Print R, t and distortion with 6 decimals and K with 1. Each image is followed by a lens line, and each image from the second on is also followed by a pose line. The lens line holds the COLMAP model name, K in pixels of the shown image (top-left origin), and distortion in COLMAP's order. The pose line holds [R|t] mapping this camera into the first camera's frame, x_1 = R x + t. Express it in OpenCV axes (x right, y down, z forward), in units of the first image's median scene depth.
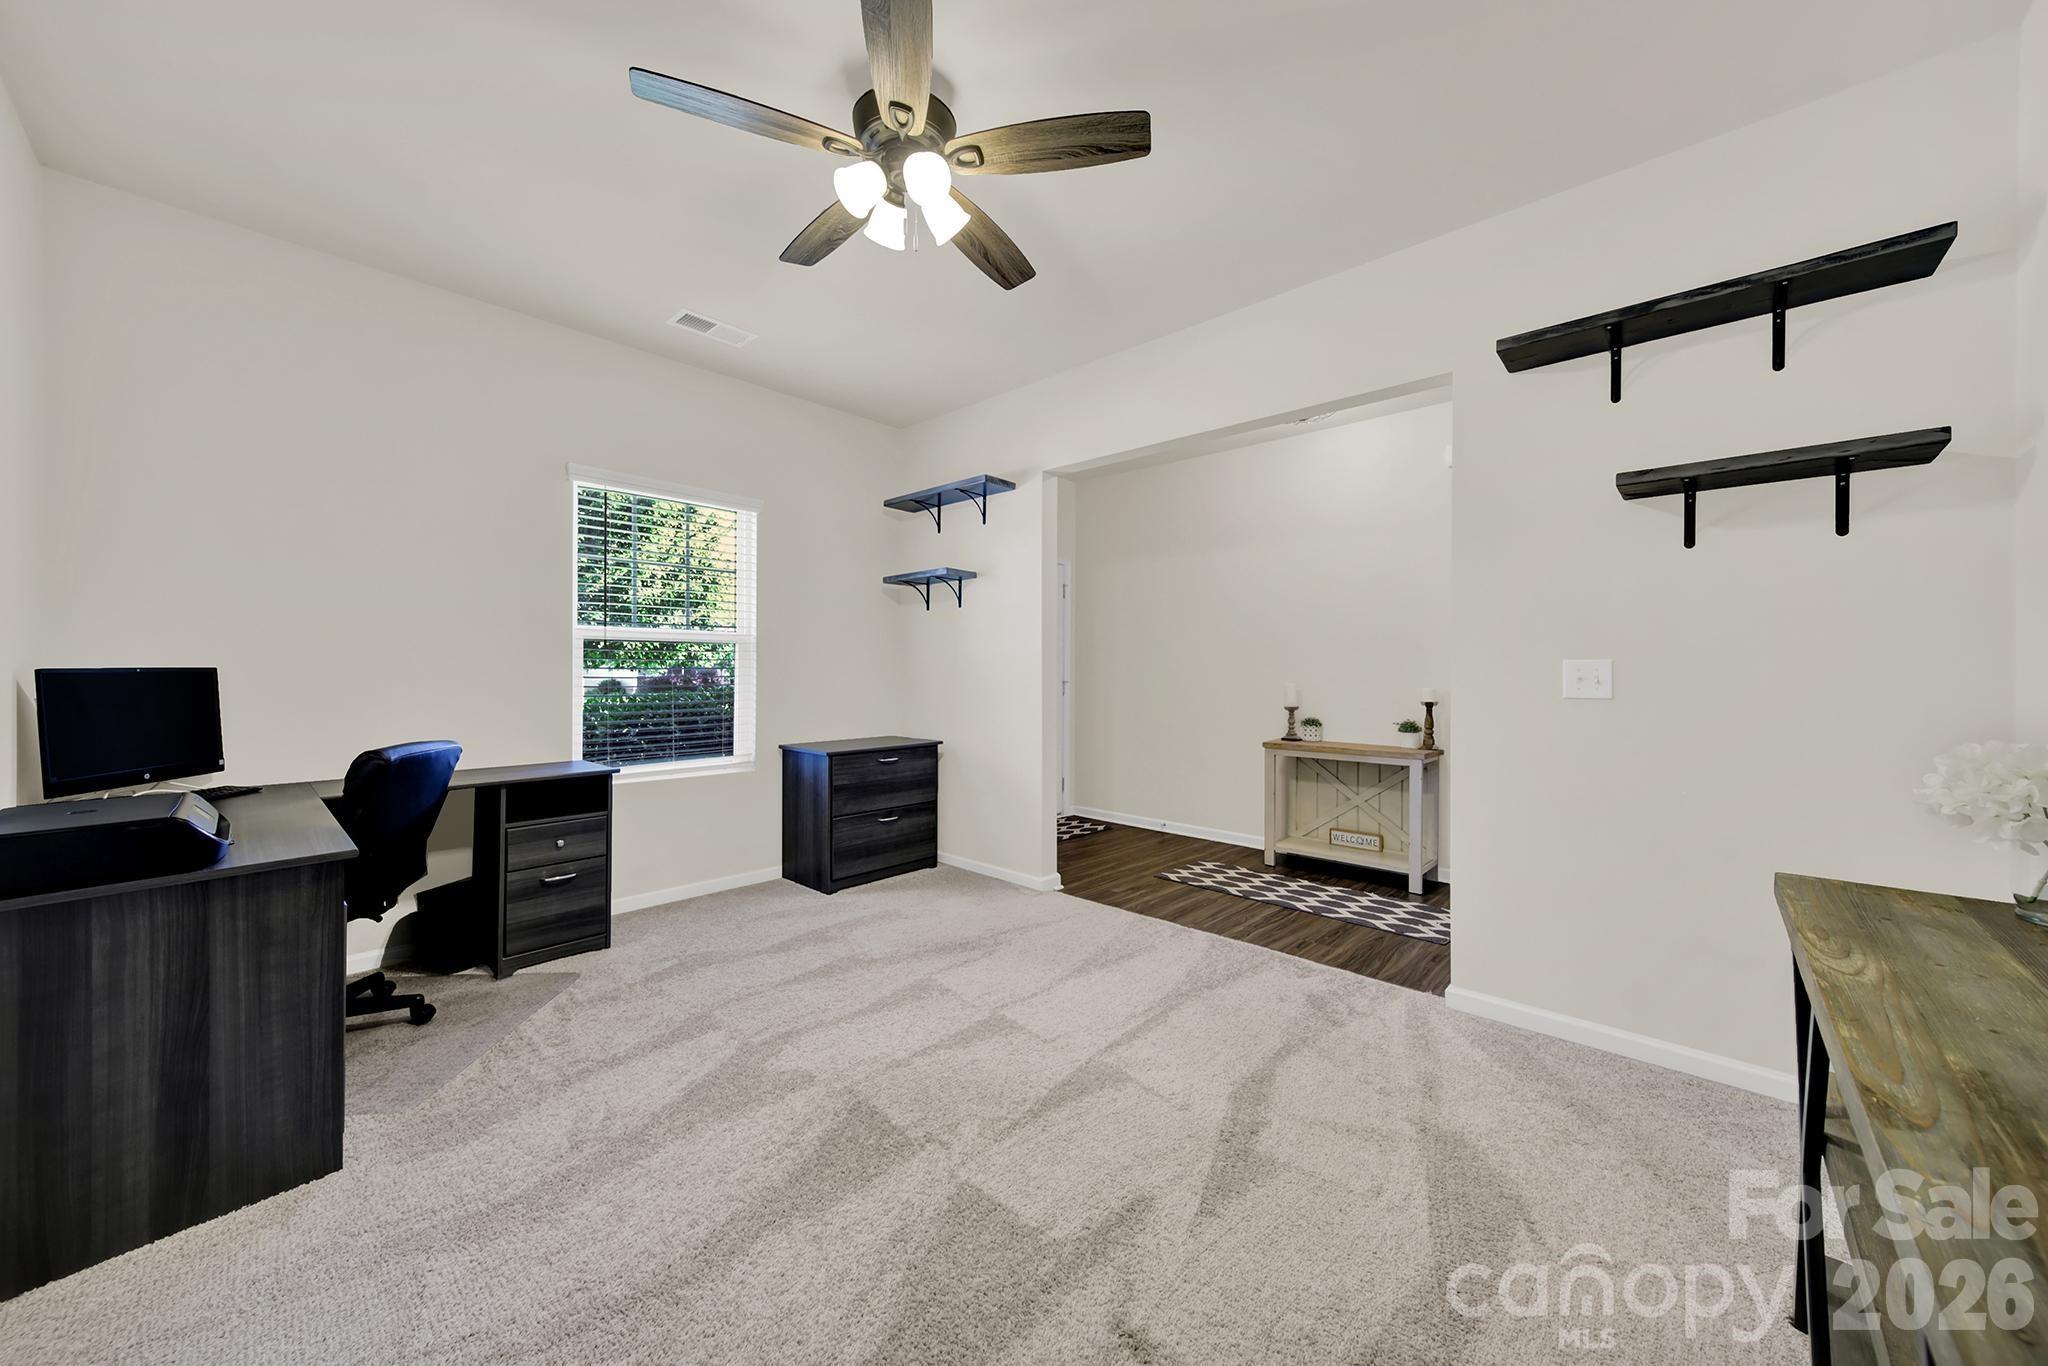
lens RADIAL K [[735.1, 0, 1026.9], [0, 735.1, 672.8], [0, 0, 1]] dist [0.001499, -0.000917]
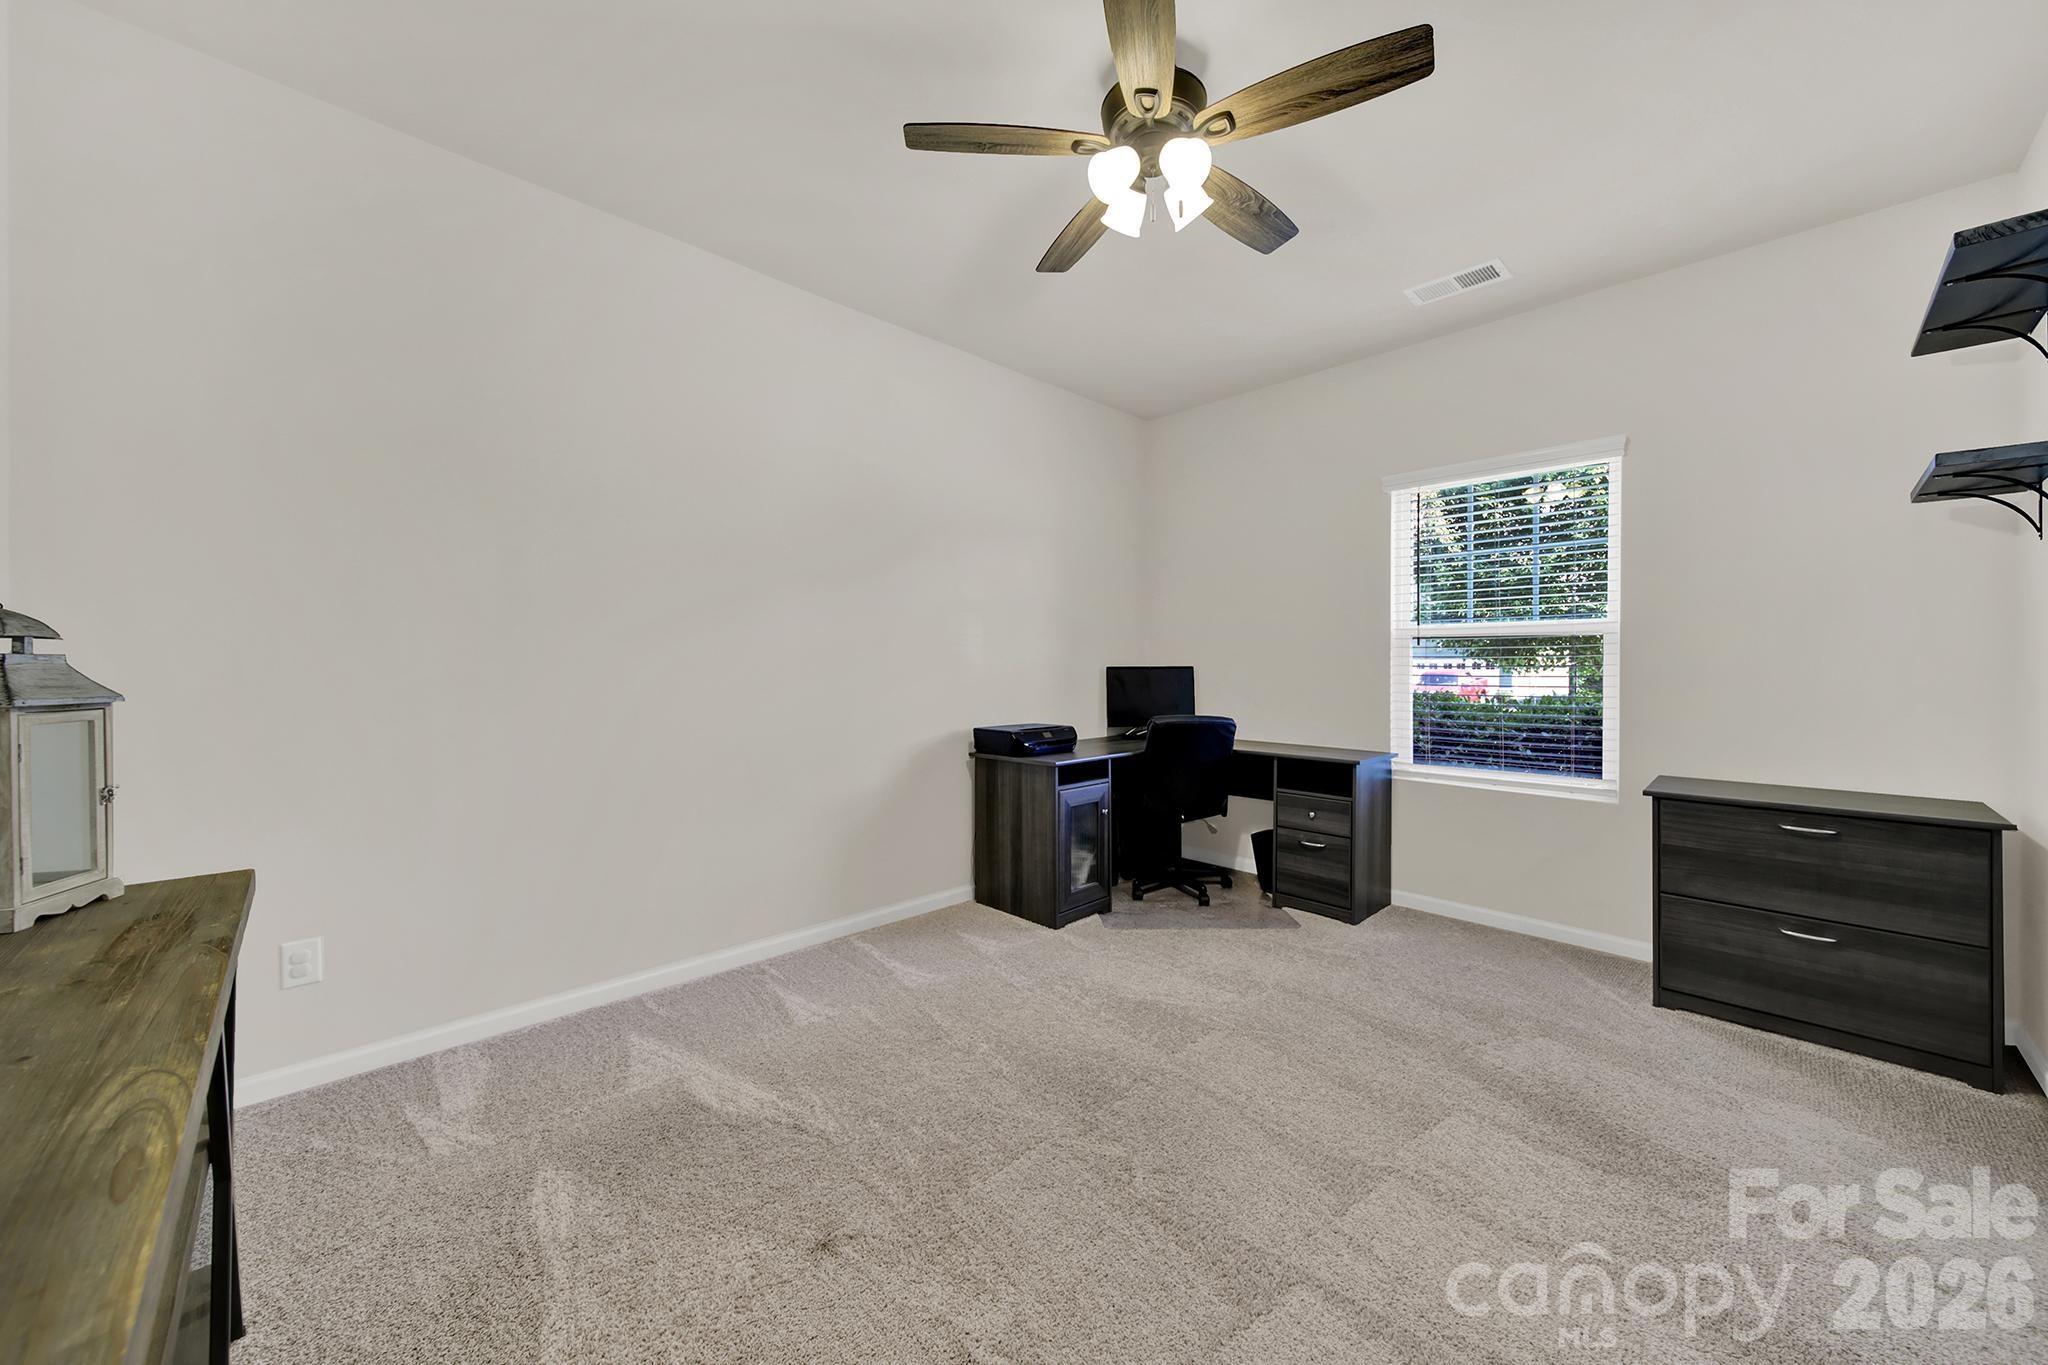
lens RADIAL K [[735.1, 0, 1014.6], [0, 735.1, 670.5], [0, 0, 1]] dist [0.001499, -0.000917]
pose [[-0.069673, 0.005640, -0.997554, 0.525859], [-0.008656, 0.999943, 0.006258, -0.001322], [0.997532, 0.009071, -0.069620, 0.561486]]
